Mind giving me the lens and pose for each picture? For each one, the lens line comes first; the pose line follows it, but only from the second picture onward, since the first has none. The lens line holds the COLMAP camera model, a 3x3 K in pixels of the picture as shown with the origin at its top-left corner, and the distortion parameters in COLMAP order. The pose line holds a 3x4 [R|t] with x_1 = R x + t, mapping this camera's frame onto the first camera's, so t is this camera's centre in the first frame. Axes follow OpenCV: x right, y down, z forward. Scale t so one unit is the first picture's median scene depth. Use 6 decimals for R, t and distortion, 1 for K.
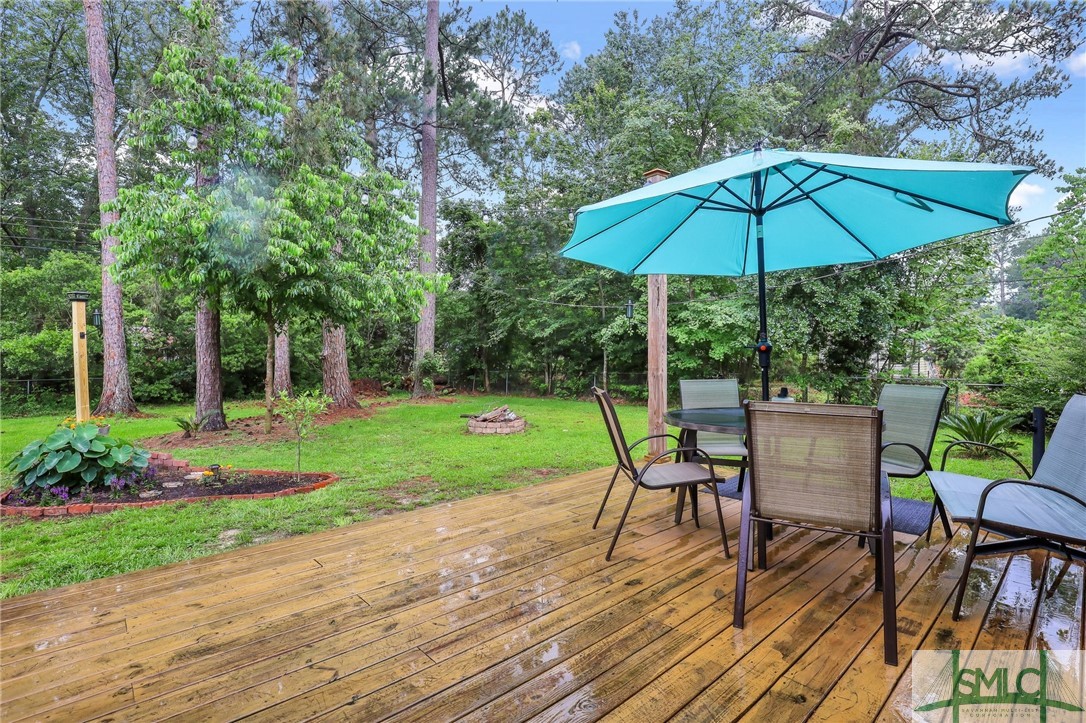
lens RADIAL K [[527.4, 0, 542.1], [0, 527.4, 357.9], [0, 0, 1]] dist [-0.003583, -0.000127]
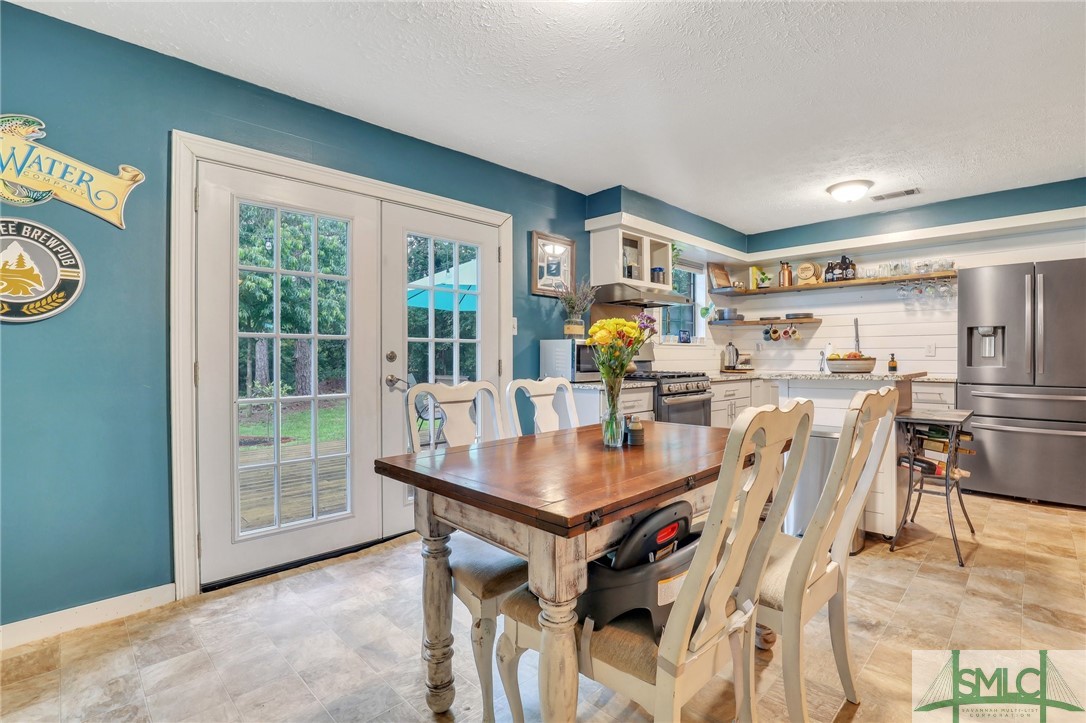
lens RADIAL K [[514.2, 0, 544.2], [0, 514.2, 361.7], [0, 0, 1]] dist [0.002085, 0.000083]
pose [[0.999285, -0.006950, 0.037166, 0.192341], [0.006718, 0.999957, 0.006381, 0.001069], [-0.037209, -0.006127, 0.999289, -0.350782]]
